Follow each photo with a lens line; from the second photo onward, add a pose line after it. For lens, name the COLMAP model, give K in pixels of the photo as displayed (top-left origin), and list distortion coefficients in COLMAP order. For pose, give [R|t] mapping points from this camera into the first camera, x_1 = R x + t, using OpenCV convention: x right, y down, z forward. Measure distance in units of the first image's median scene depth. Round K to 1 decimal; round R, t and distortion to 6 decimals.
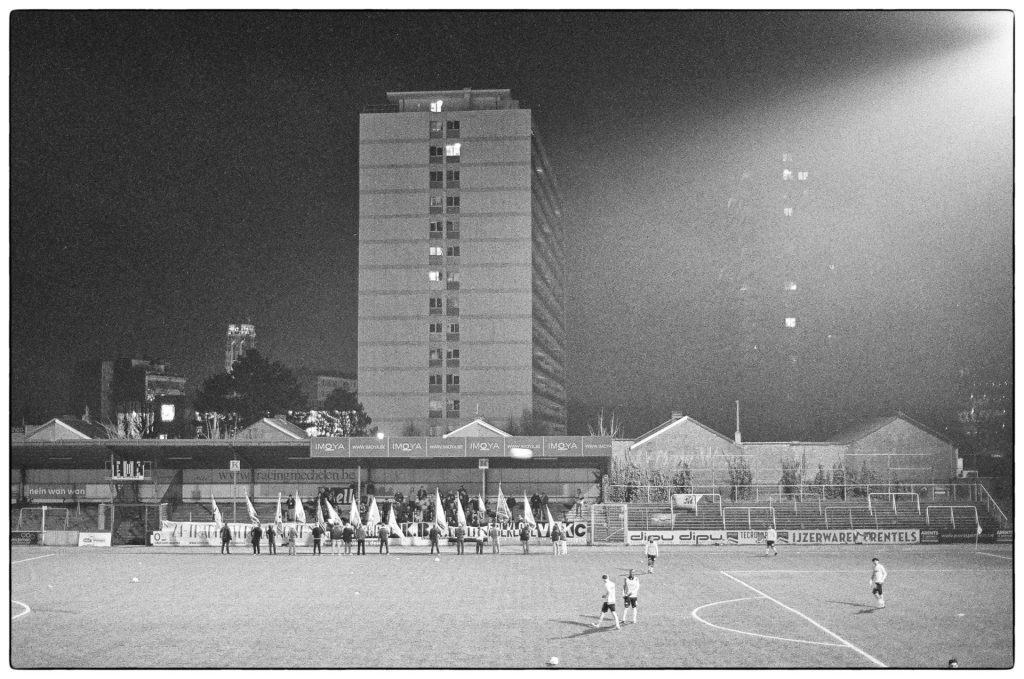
lens RADIAL K [[1432.2, 0, 512.0], [0, 1432.2, 339.5], [0, 0, 1]] dist [-0.001780, -0.086392]
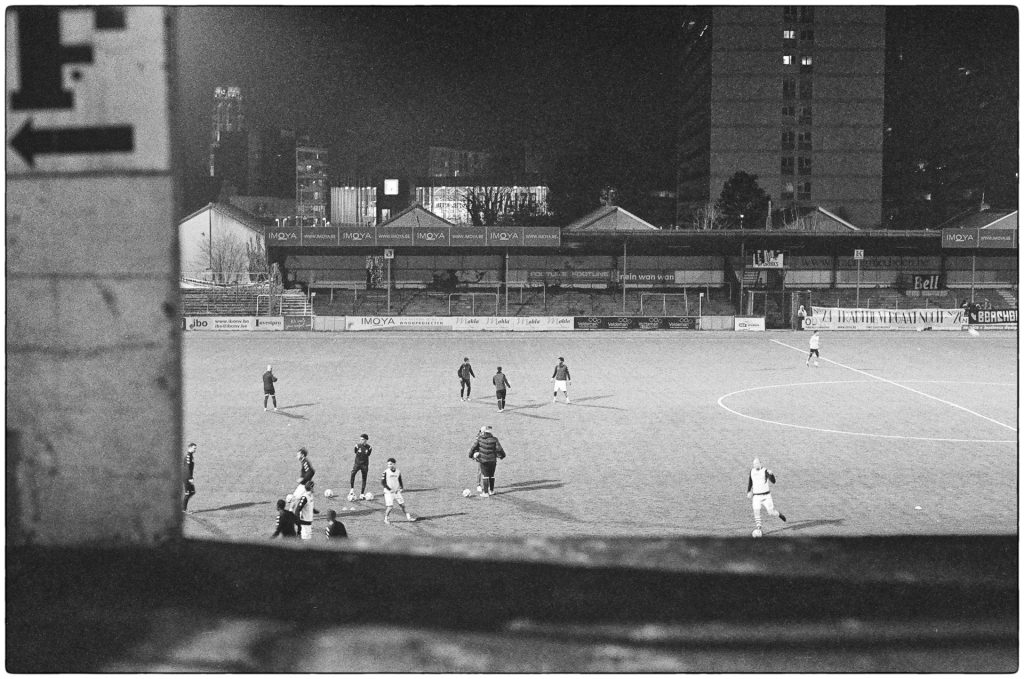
lens RADIAL K [[1432.2, 0, 512.0], [0, 1432.2, 339.5], [0, 0, 1]] dist [-0.001780, -0.086392]
pose [[0.997536, -0.001240, 0.070143, -0.492972], [-0.010293, 0.986437, 0.163820, -0.019485], [-0.069395, -0.164139, 0.983993, -0.032971]]
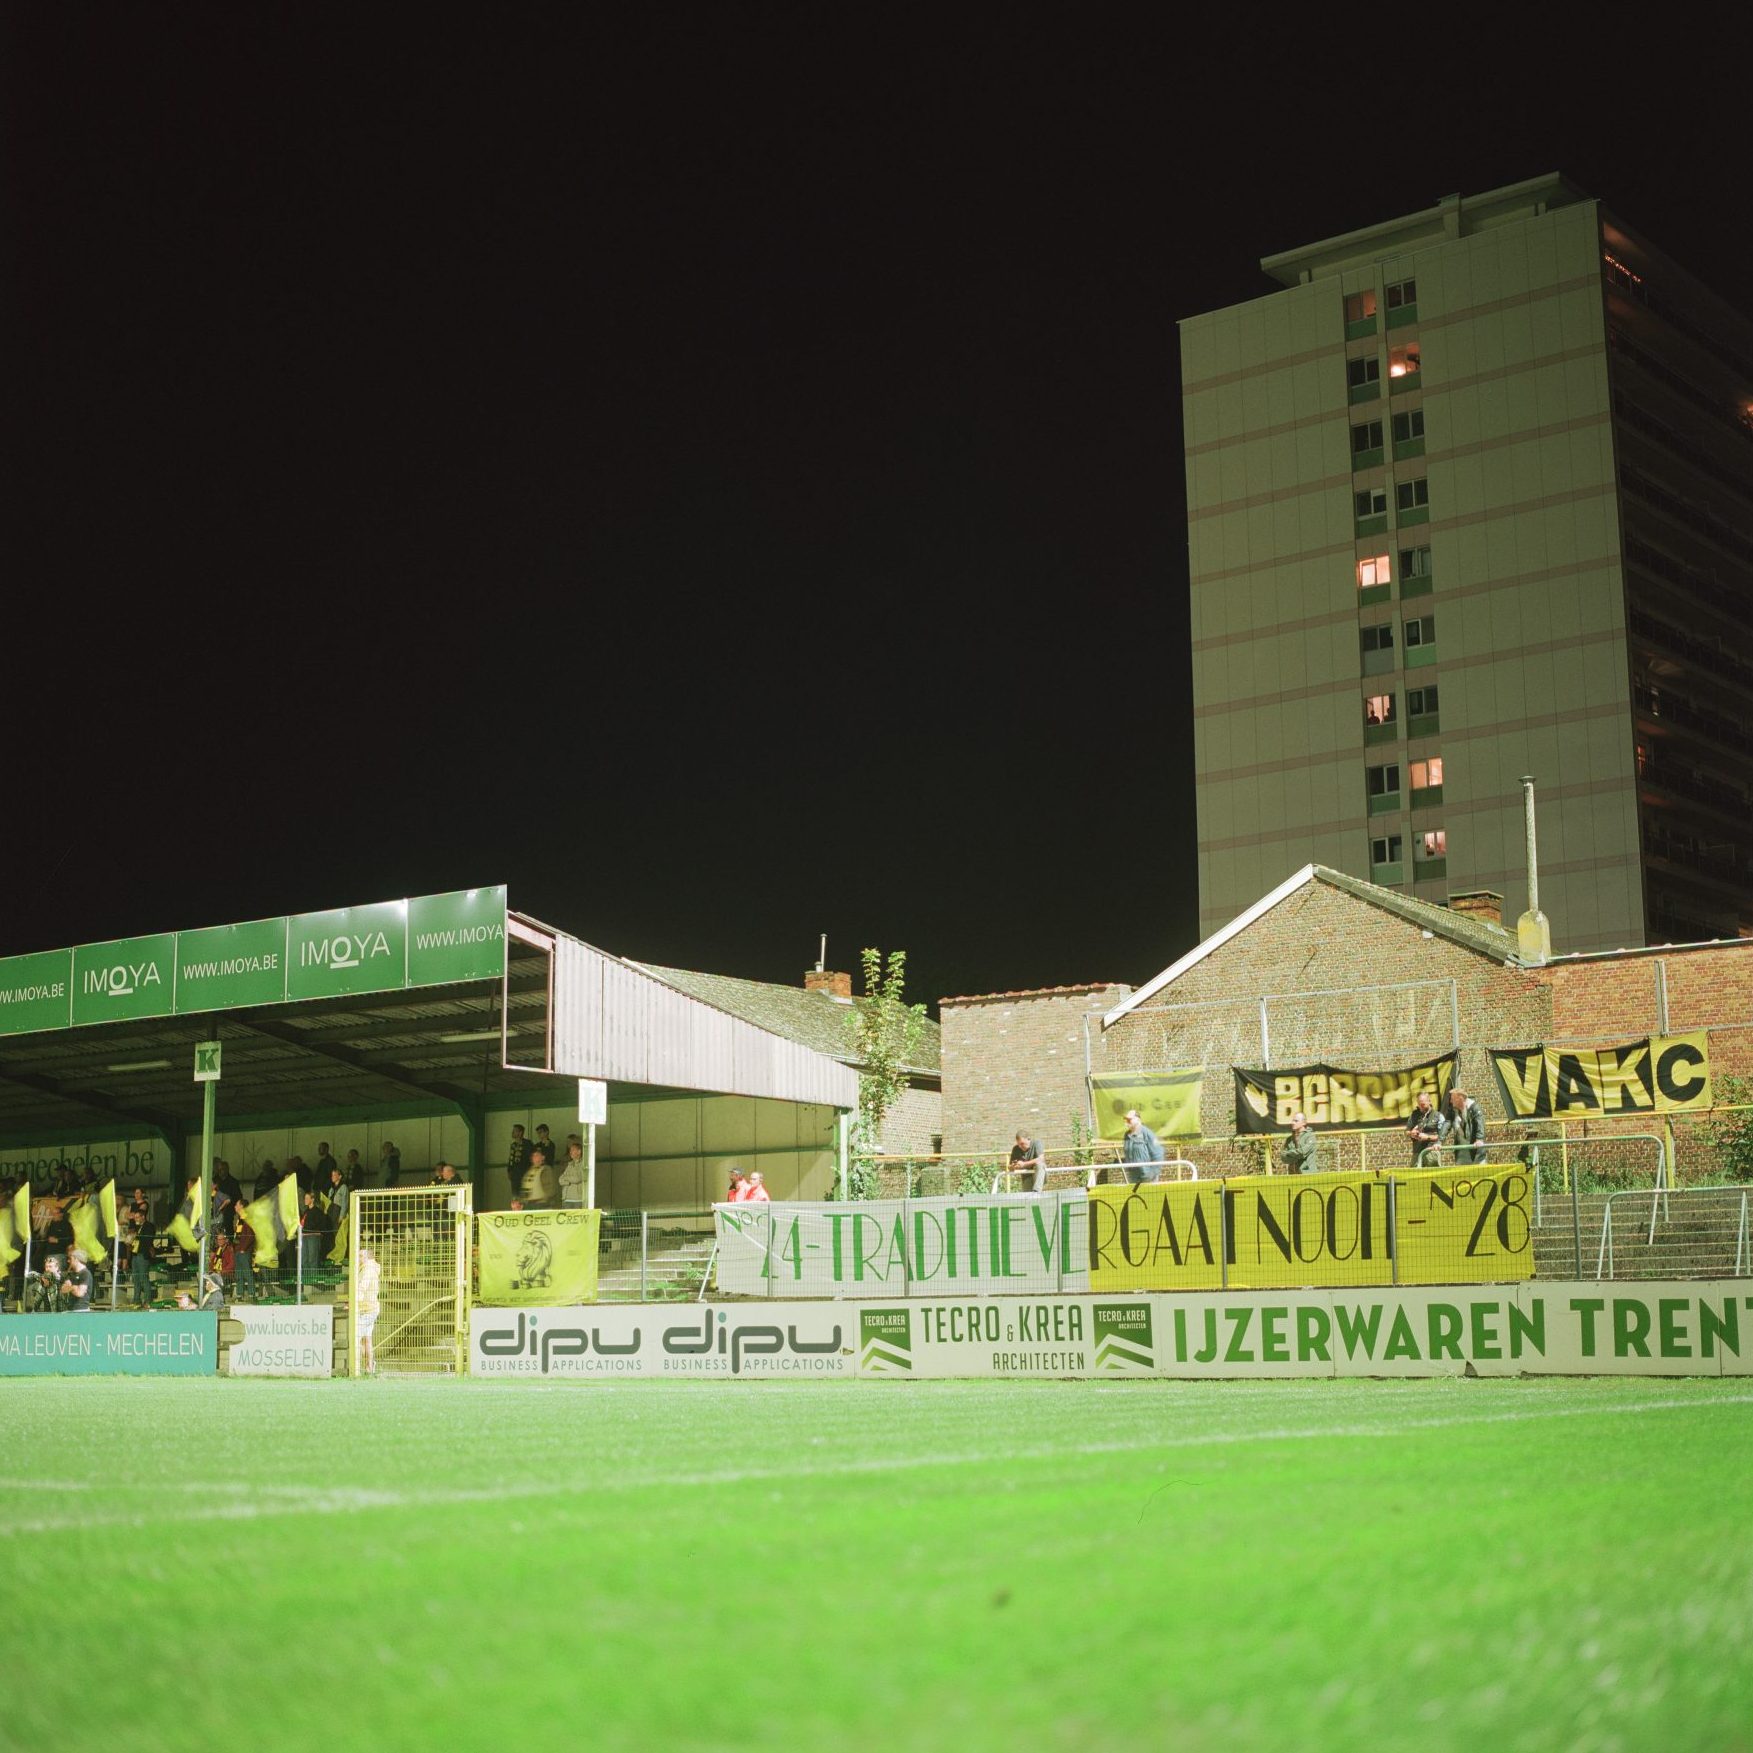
lens RADIAL K [[2681.5, 0, 758.7], [0, 2681.5, 874.4], [0, 0, 1]] dist [-0.129604, 0.172643]
pose [[0.830693, -0.098329, -0.547978, 0.297134], [0.047847, 0.993247, -0.105695, 0.100255], [0.554671, 0.061581, 0.829788, 0.612554]]
